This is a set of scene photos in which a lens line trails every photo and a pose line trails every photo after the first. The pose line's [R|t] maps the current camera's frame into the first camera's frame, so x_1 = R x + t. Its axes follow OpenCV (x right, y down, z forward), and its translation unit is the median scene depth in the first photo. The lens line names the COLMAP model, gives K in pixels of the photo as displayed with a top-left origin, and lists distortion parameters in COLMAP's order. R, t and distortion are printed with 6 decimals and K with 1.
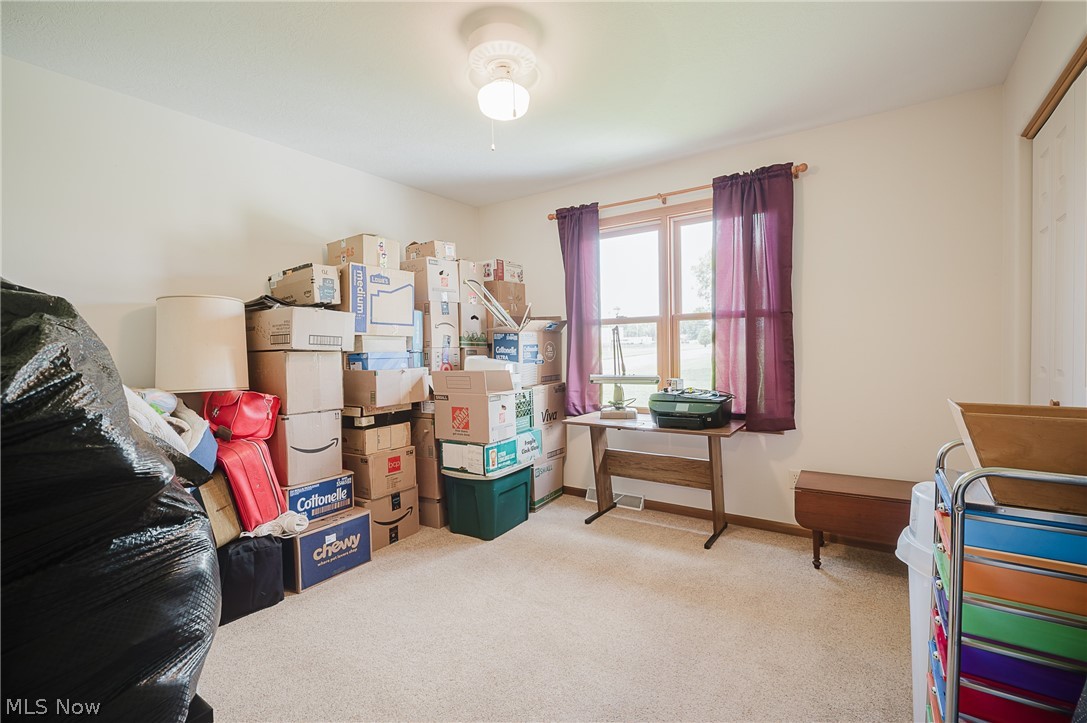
lens RADIAL K [[488.8, 0, 541.7], [0, 488.8, 363.4], [0, 0, 1]] dist [-0.003895, 0.000250]
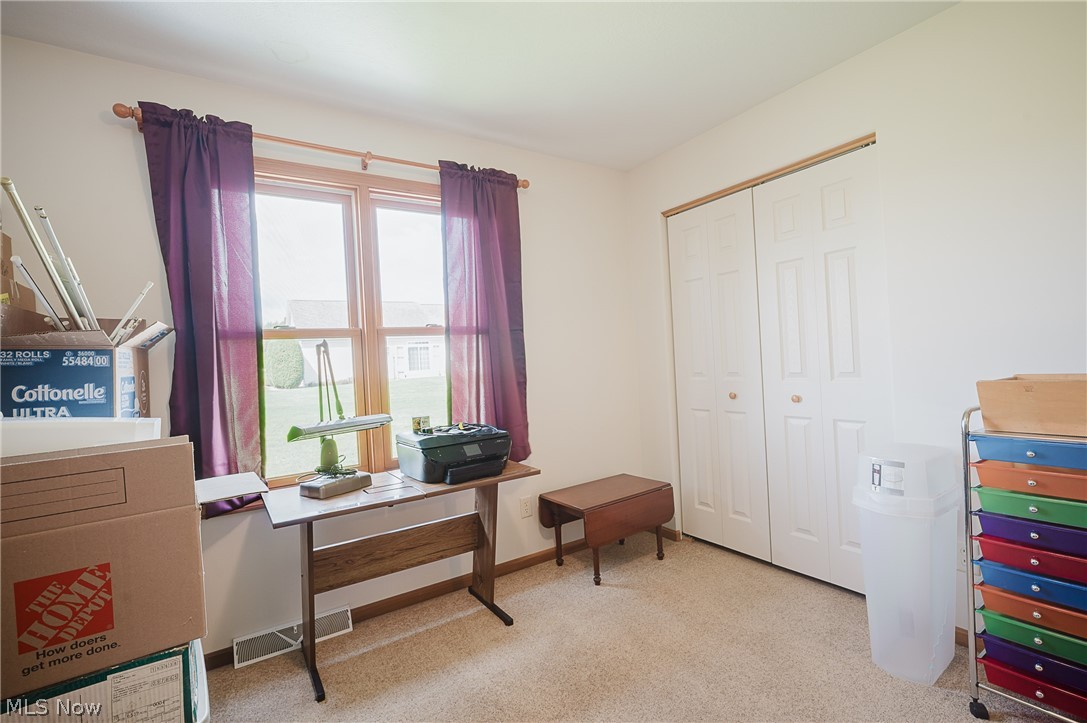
lens RADIAL K [[488.8, 0, 542.5], [0, 488.8, 363.1], [0, 0, 1]] dist [-0.003895, 0.000250]
pose [[0.377805, -0.005406, 0.925870, -0.310785], [0.076409, 0.996754, -0.025360, -0.012428], [-0.922727, 0.080326, 0.376991, 0.533613]]
